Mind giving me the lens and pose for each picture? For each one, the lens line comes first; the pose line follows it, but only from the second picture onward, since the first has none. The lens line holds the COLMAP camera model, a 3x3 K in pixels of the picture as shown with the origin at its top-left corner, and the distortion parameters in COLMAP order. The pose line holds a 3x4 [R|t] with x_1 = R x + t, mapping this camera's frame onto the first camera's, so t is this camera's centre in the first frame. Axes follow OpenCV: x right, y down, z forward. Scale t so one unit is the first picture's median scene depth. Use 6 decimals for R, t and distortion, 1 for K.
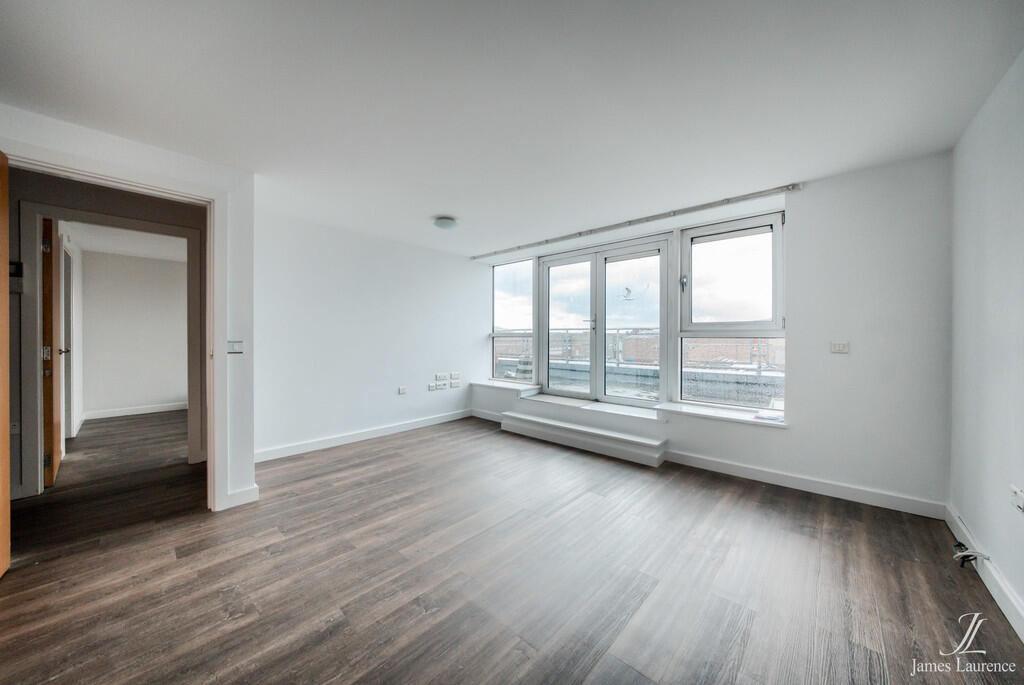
lens RADIAL K [[357.2, 0, 517.3], [0, 357.2, 336.6], [0, 0, 1]] dist [-0.002734, 0.000215]
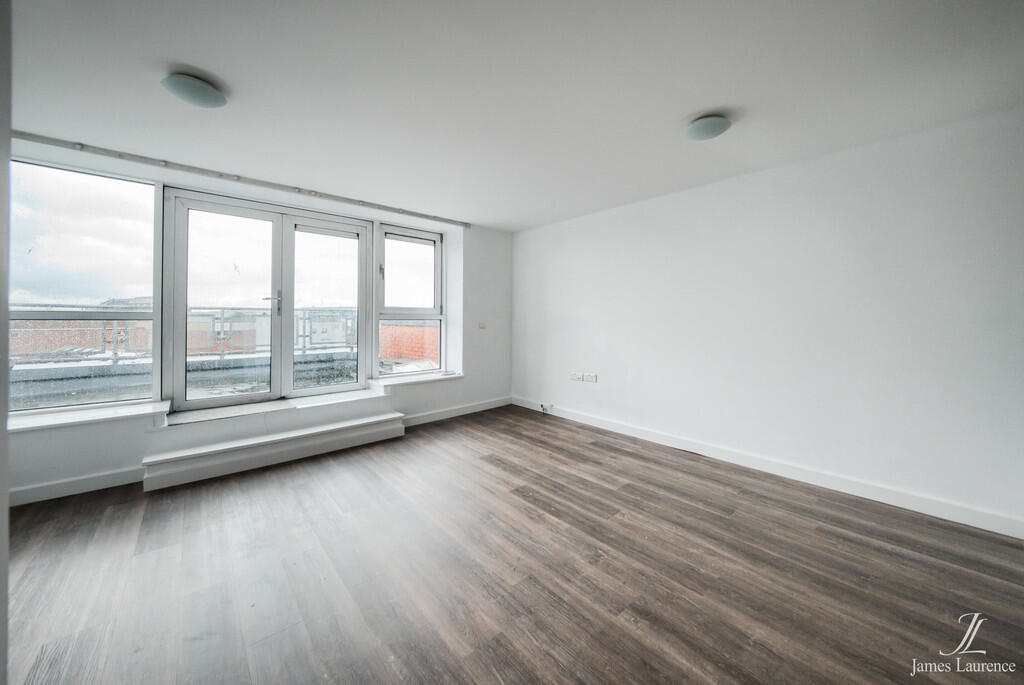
lens RADIAL K [[357.2, 0, 497.0], [0, 357.2, 321.5], [0, 0, 1]] dist [-0.002734, 0.000215]
pose [[0.137044, -0.008528, 0.990528, -0.577246], [-0.000626, 0.999962, 0.008696, -0.002260], [-0.990565, -0.001812, 0.137034, 0.471578]]
